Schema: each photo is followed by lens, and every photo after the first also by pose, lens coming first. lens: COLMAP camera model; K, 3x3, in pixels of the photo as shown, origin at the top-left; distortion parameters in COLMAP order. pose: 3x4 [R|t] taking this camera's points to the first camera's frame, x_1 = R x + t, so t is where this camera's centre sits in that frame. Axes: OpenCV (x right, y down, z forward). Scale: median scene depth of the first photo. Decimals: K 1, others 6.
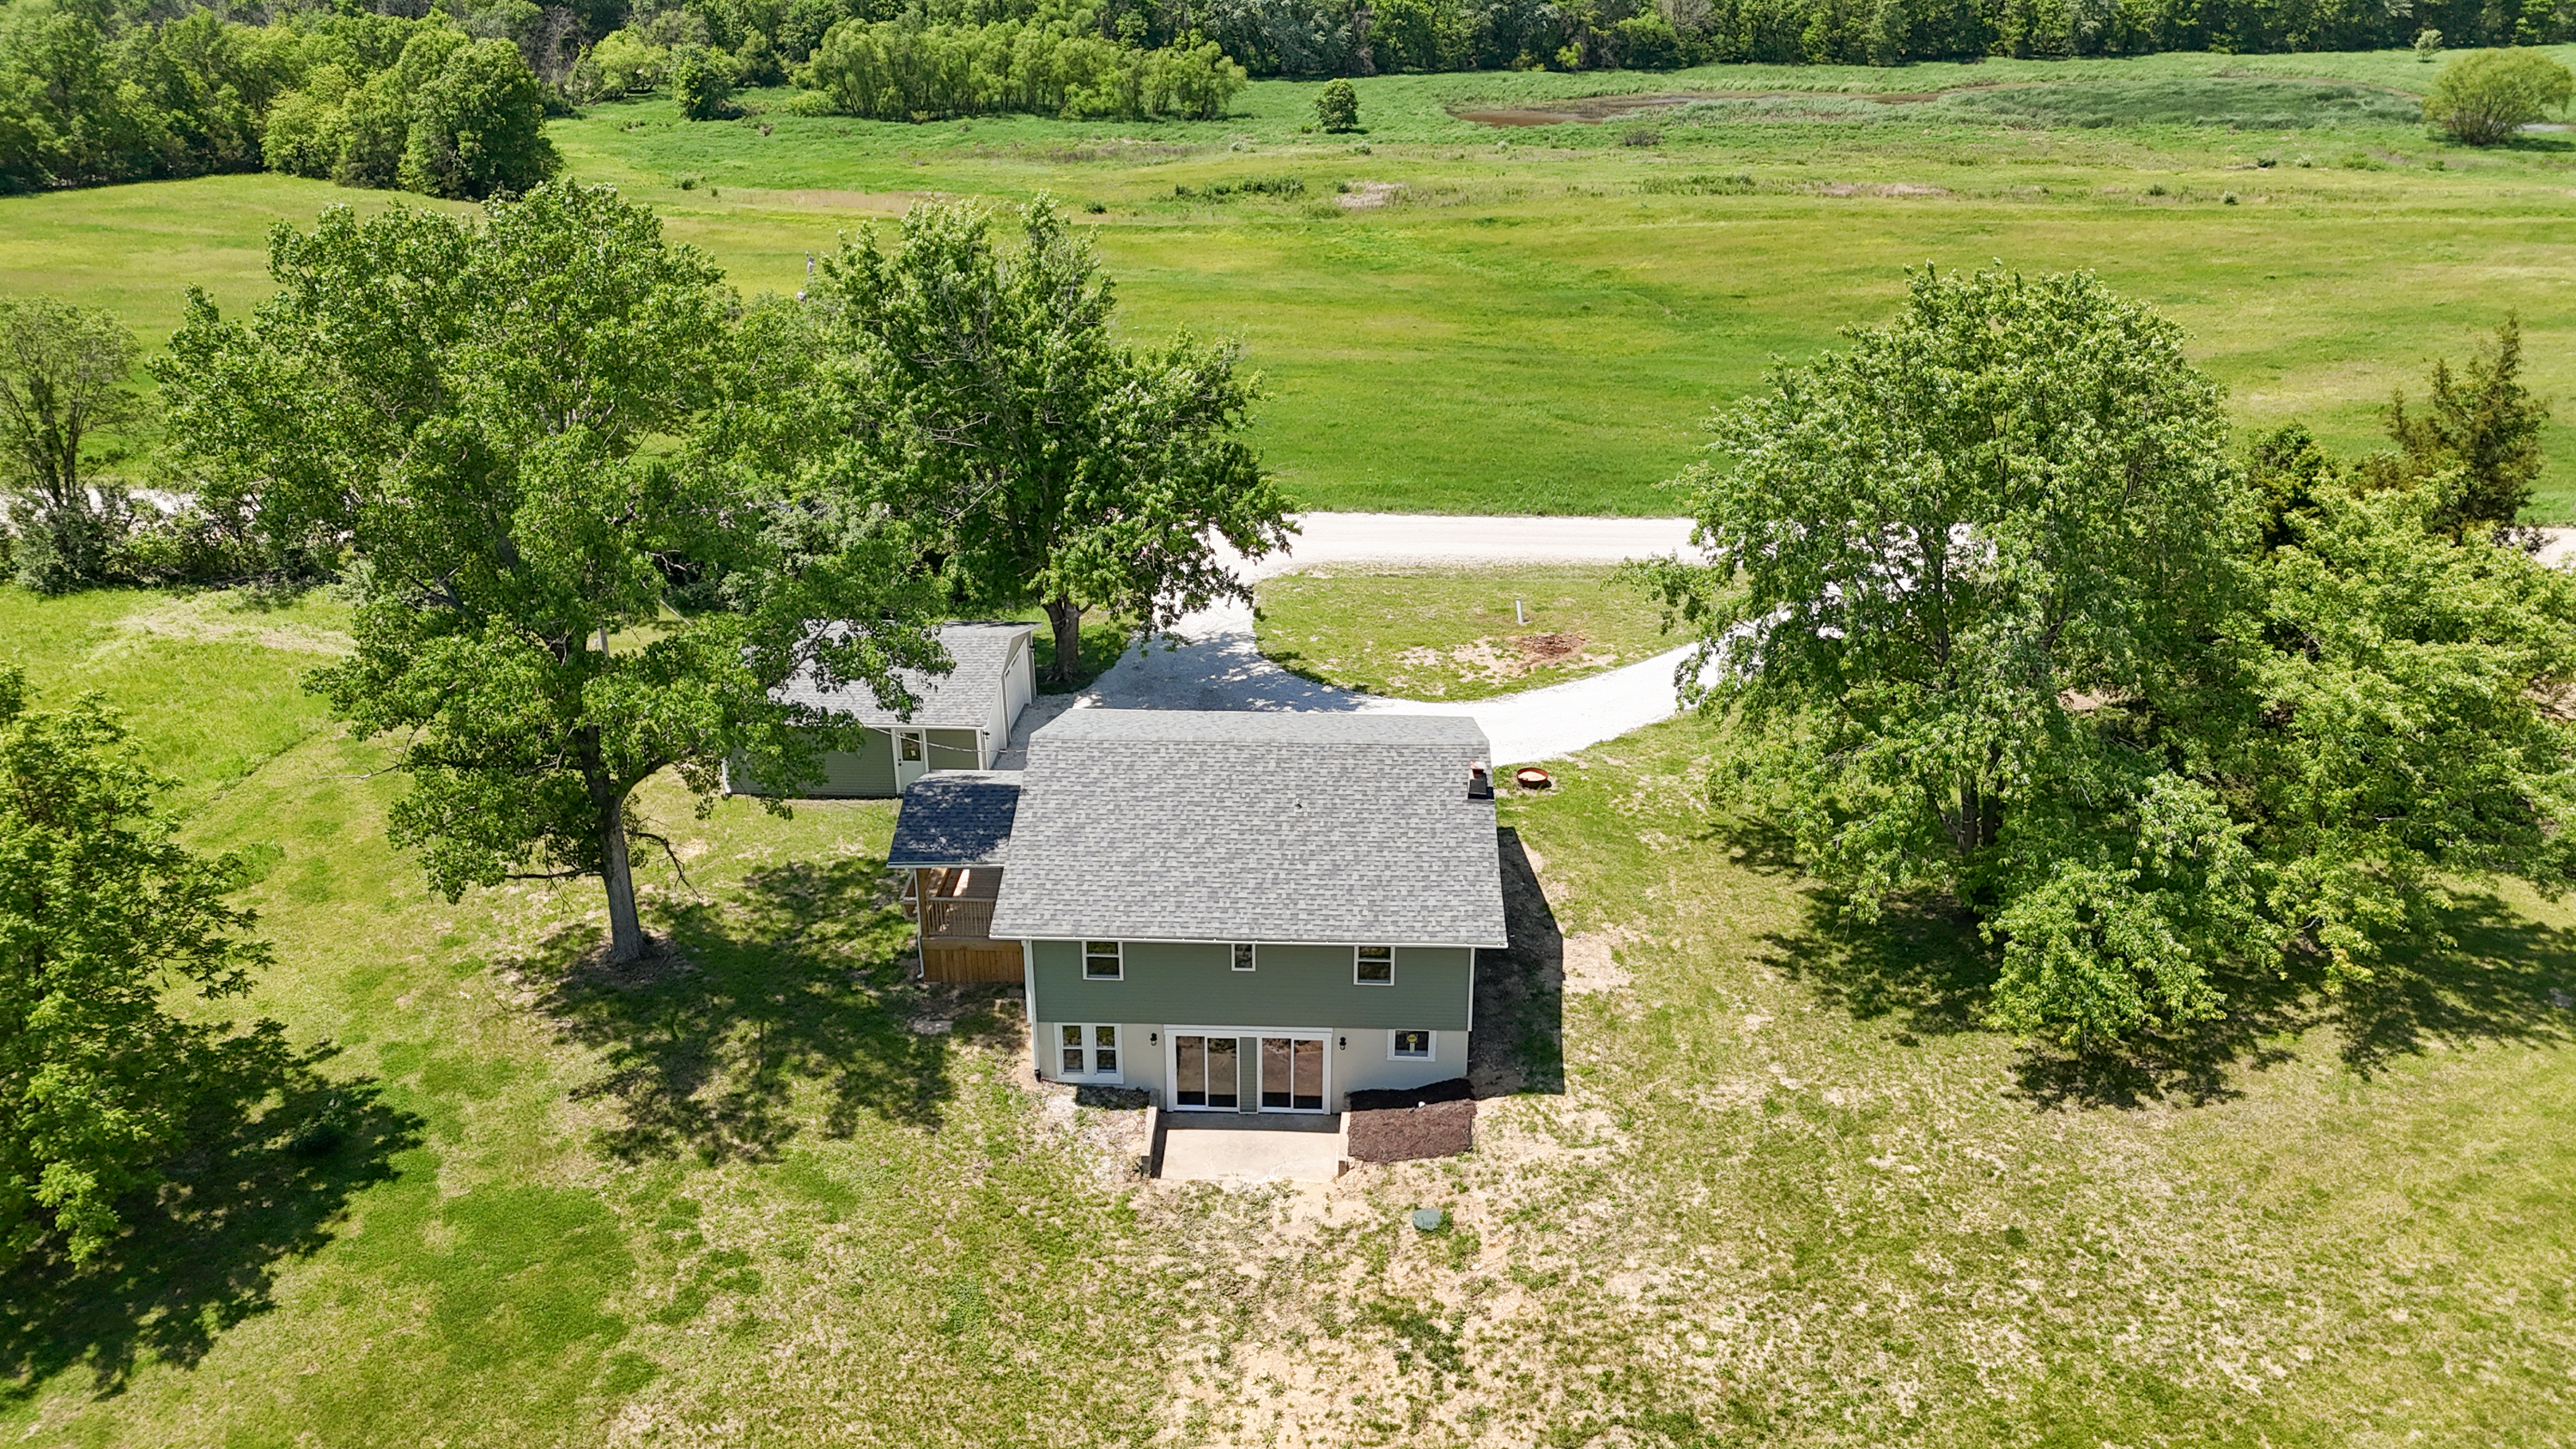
lens RADIAL K [[1872.8, 0, 1288.0], [0, 1872.8, 724.5], [0, 0, 1]] dist [0.143393, -0.302377]
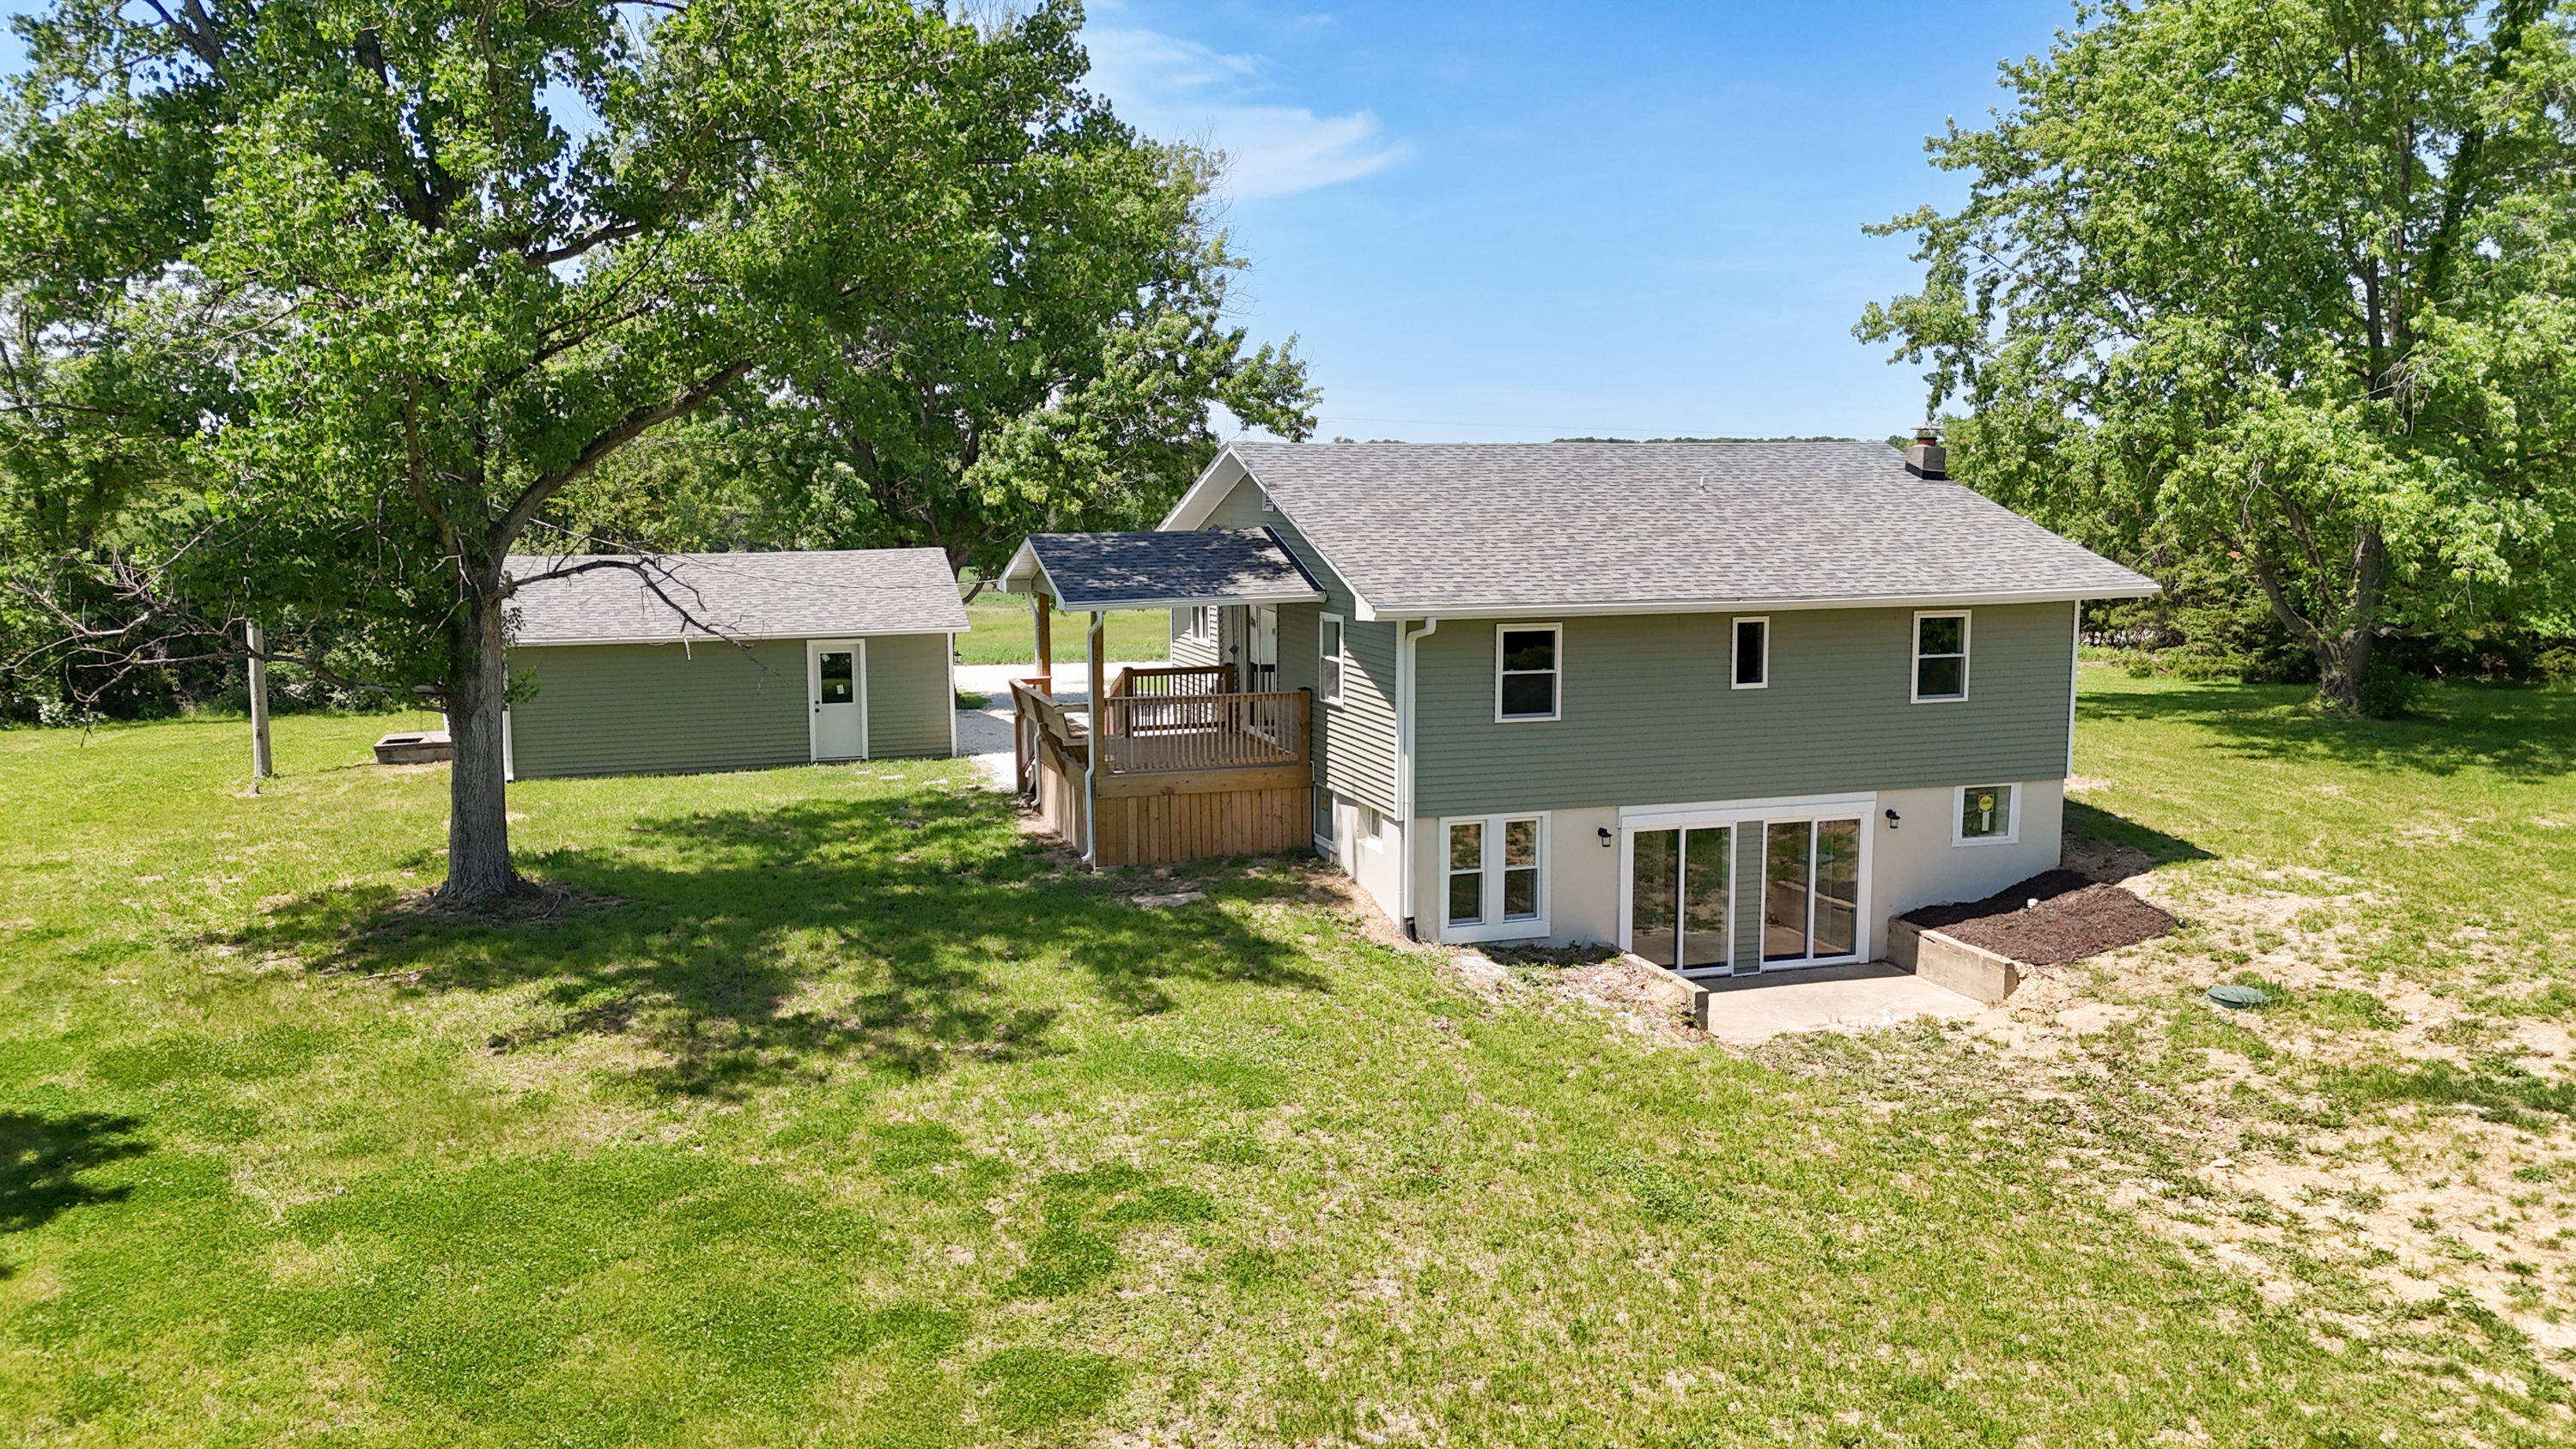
lens RADIAL K [[1875.7, 0, 1288.0], [0, 1875.7, 724.5], [0, 0, 1]] dist [0.081209, -0.092278]
pose [[0.936818, -0.049004, 0.346367, -0.402342], [0.146144, 0.954418, -0.260246, 0.304390], [-0.317826, 0.294422, 0.901278, 0.579963]]
